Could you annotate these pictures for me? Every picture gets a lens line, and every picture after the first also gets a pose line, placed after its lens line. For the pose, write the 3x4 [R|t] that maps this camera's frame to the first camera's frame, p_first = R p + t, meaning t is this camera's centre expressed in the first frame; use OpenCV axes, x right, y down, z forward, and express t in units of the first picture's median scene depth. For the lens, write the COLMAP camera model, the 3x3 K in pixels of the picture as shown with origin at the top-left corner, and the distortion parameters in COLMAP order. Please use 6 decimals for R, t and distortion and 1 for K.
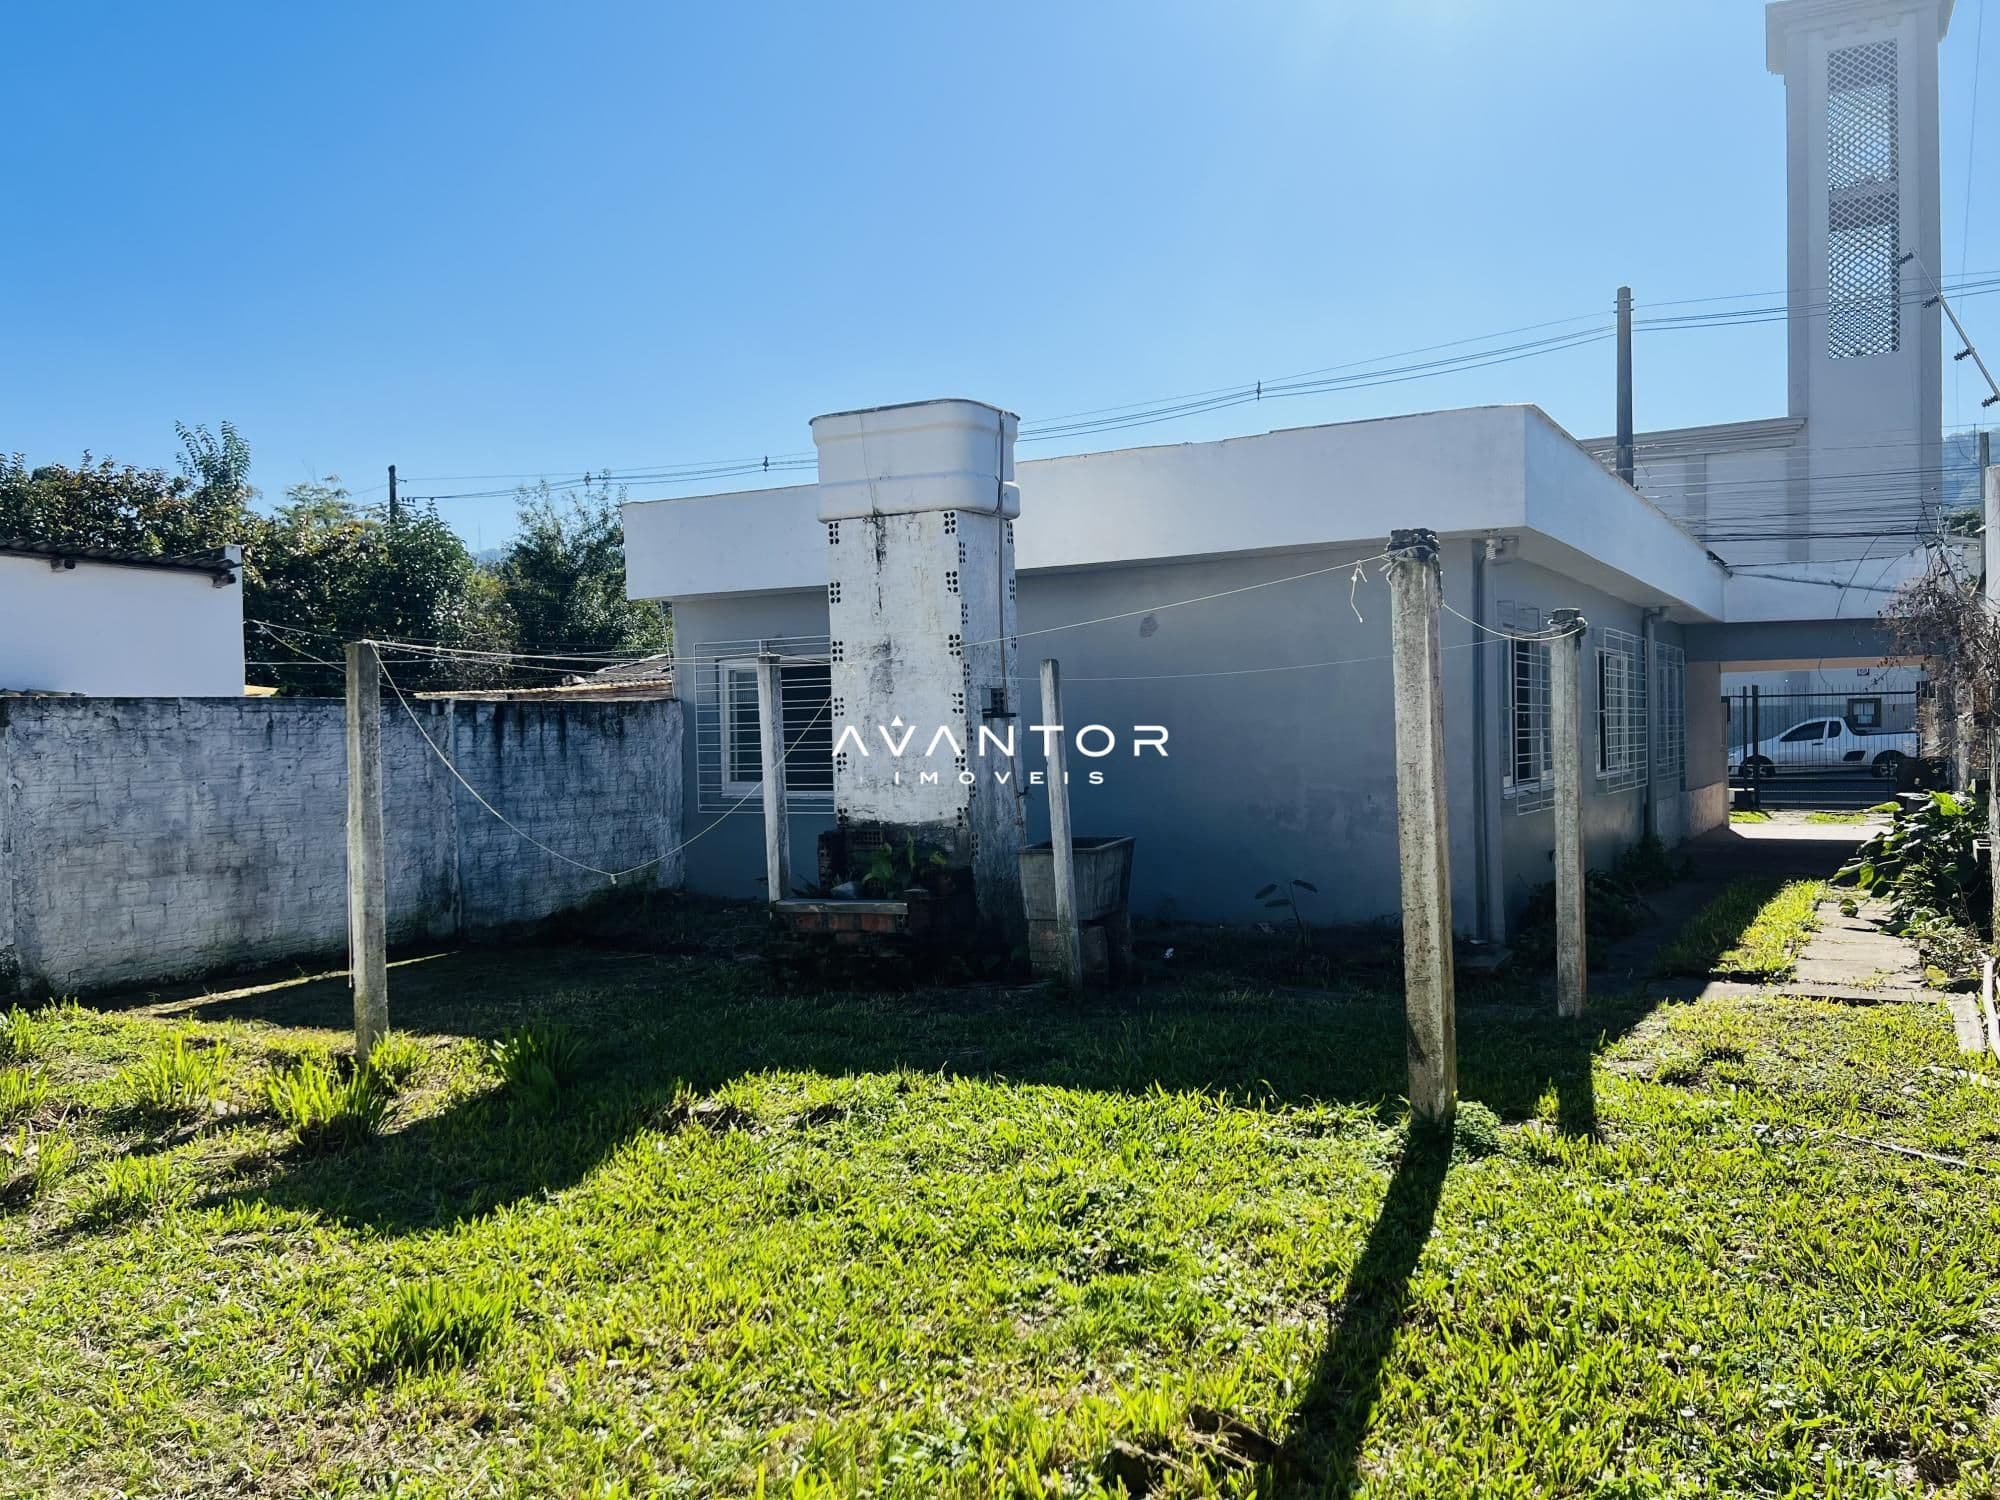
lens RADIAL K [[1487.6, 0, 993.8], [0, 1487.6, 754.1], [0, 0, 1]] dist [0.067766, -0.071924]
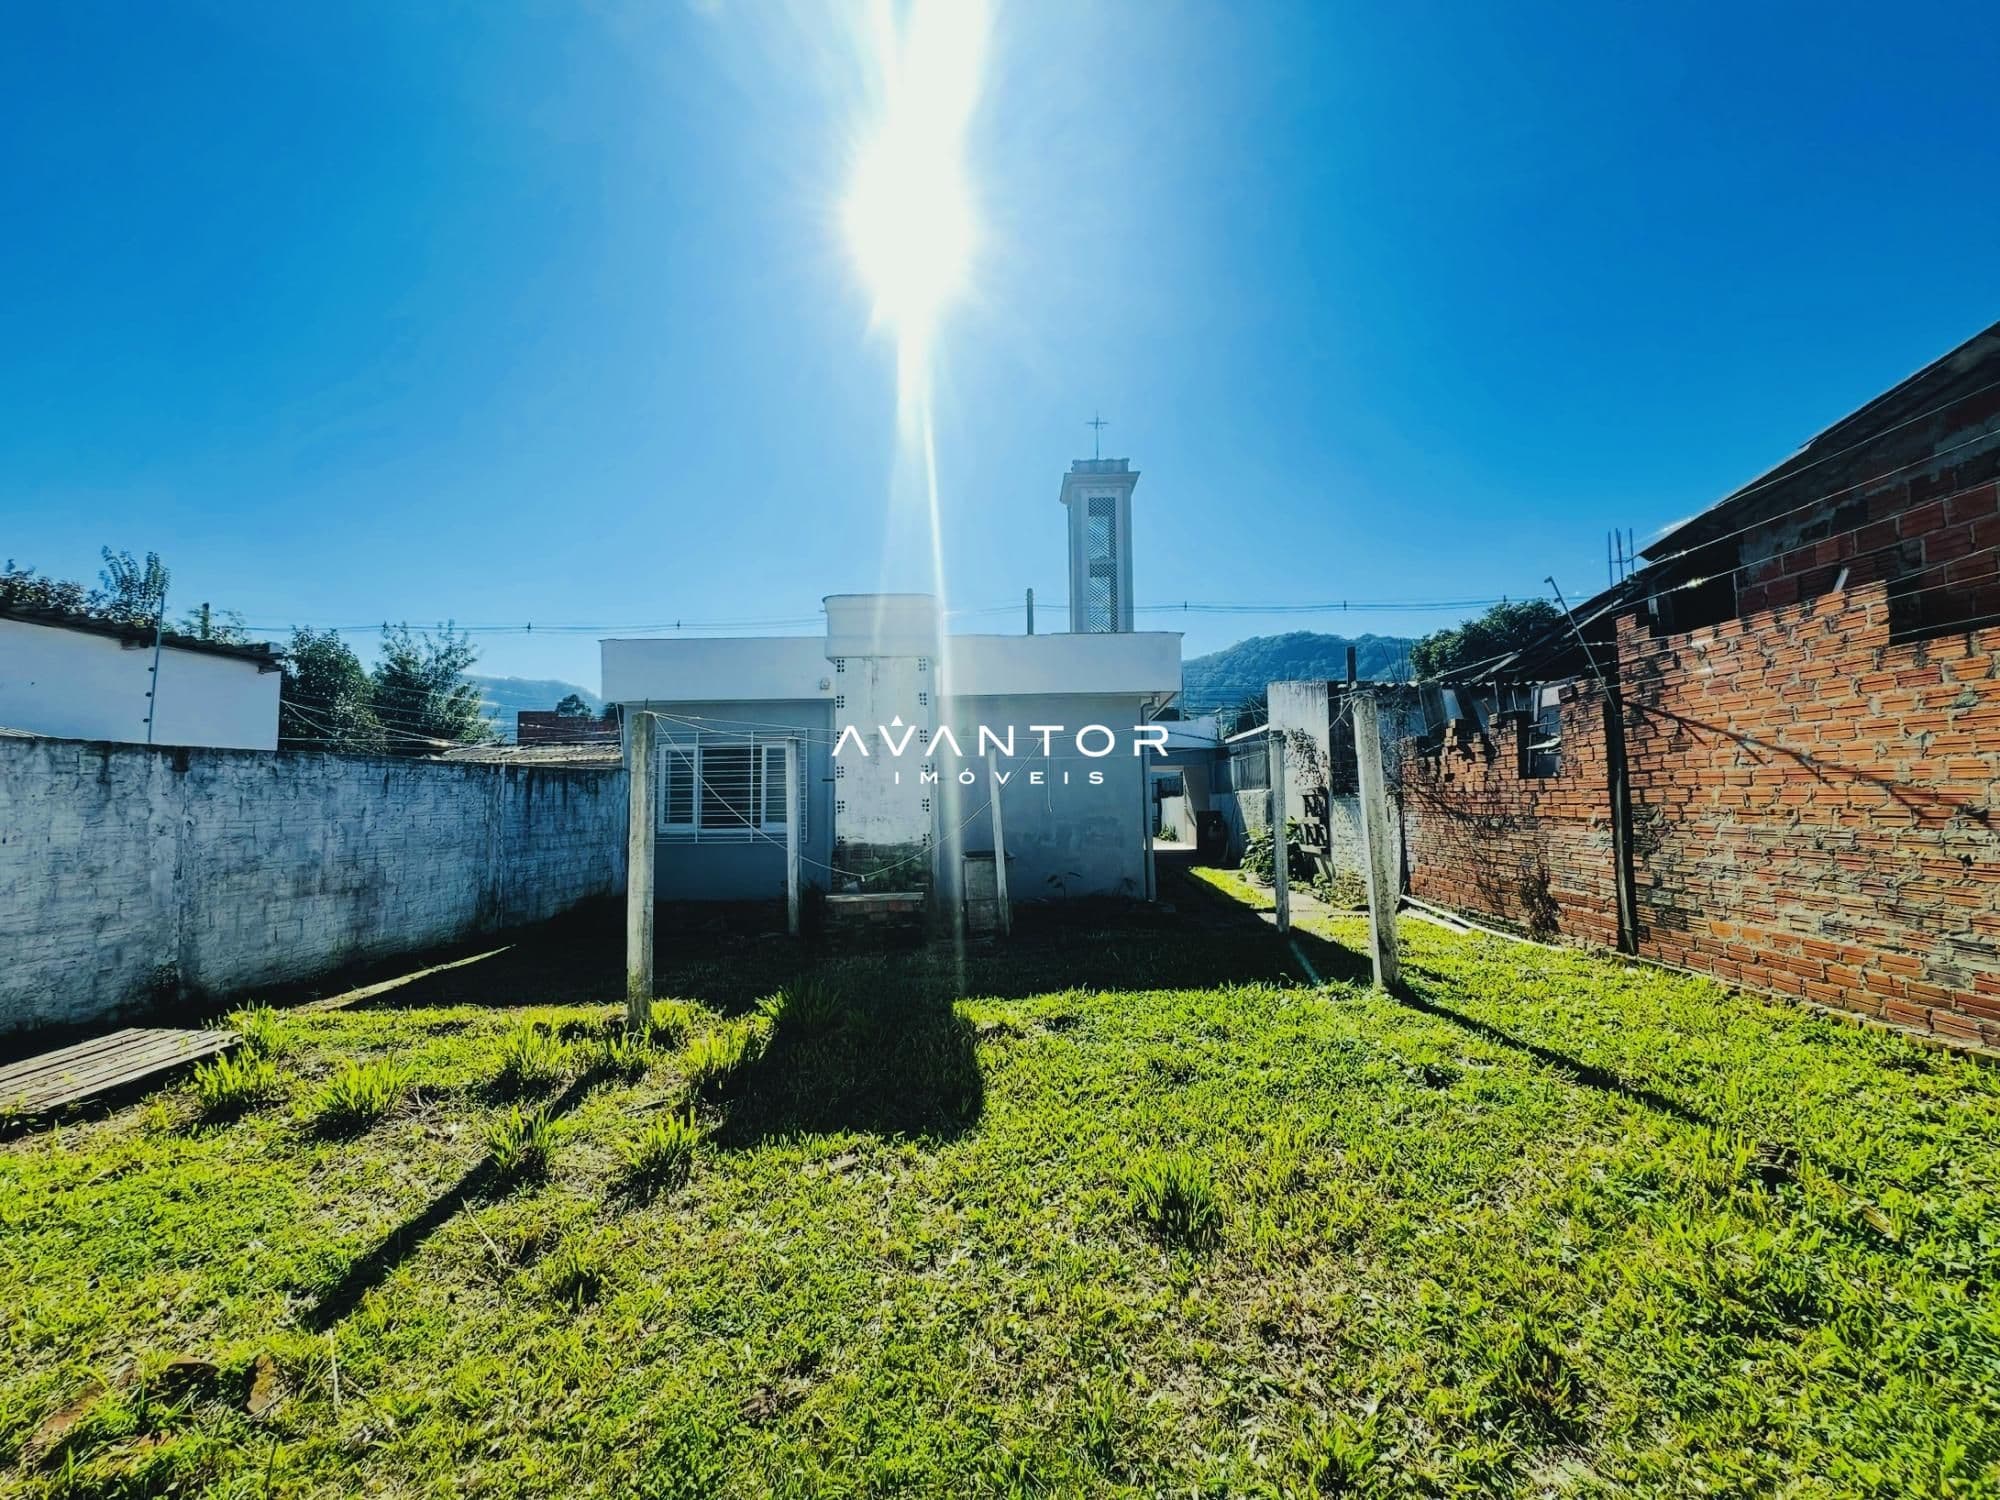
lens RADIAL K [[796.7, 0, 992.1], [0, 796.7, 746.0], [0, 0, 1]] dist [-0.001114, -0.000330]
pose [[0.895224, 0.038288, 0.443968, -0.357743], [0.000219, 0.996264, -0.086360, 0.014932], [-0.445616, 0.077409, 0.891871, 0.163348]]
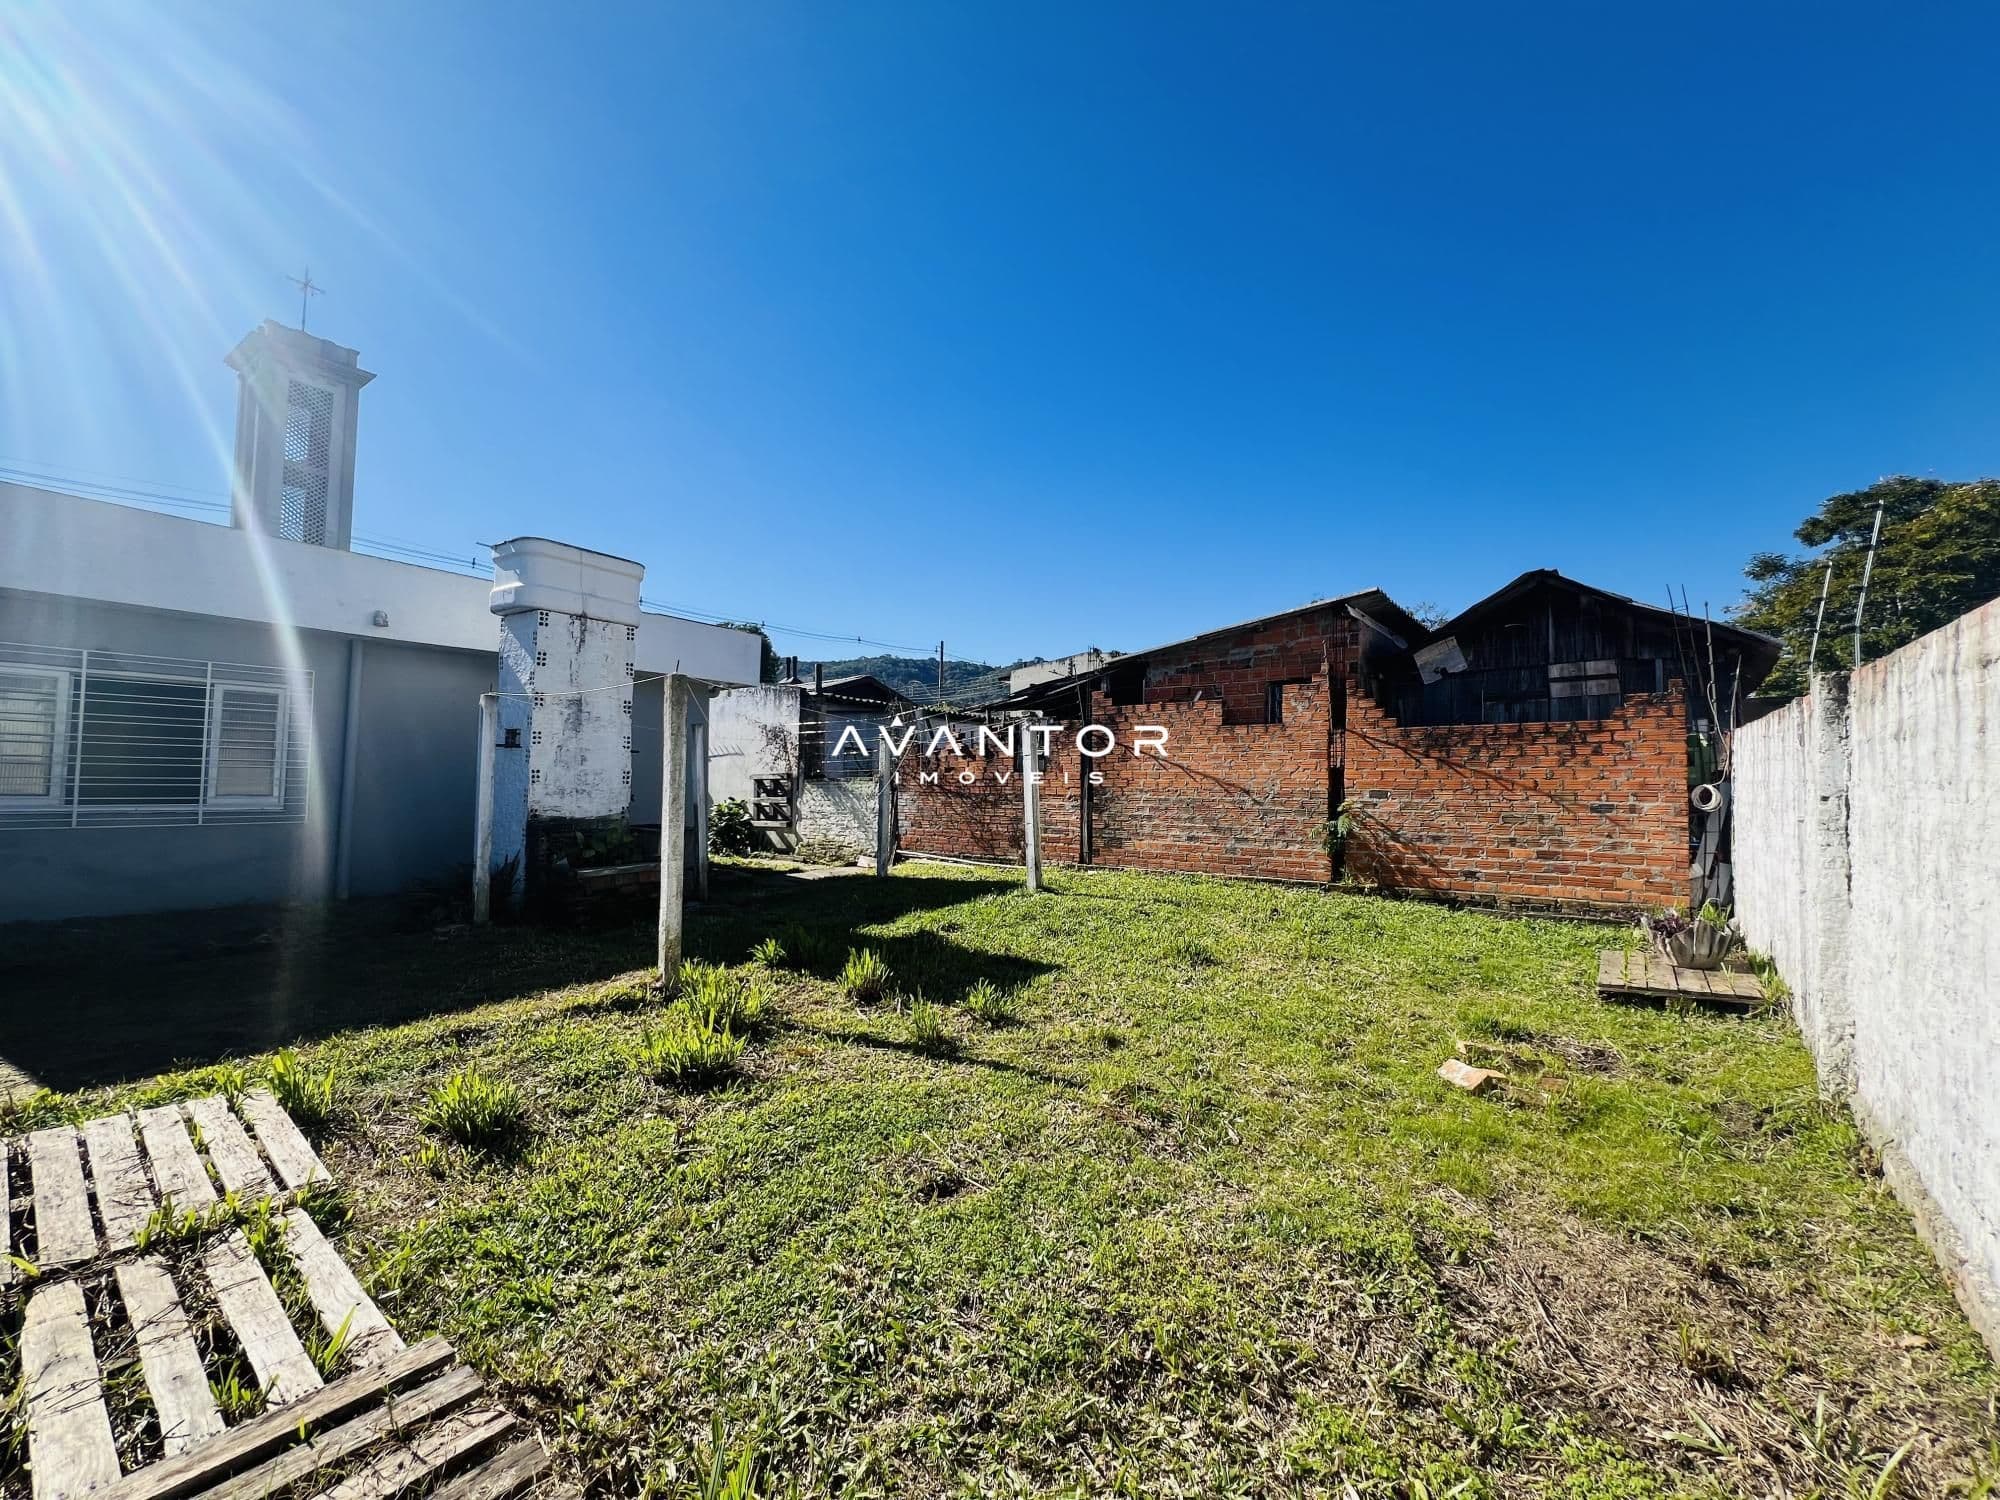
lens RADIAL K [[796.7, 0, 1002.7], [0, 796.7, 751.7], [0, 0, 1]] dist [-0.001114, -0.000330]
pose [[0.119303, 0.066184, 0.990650, -0.848080], [-0.001994, 0.997790, -0.066421, 0.033206], [-0.992856, 0.005949, 0.119171, 0.485945]]
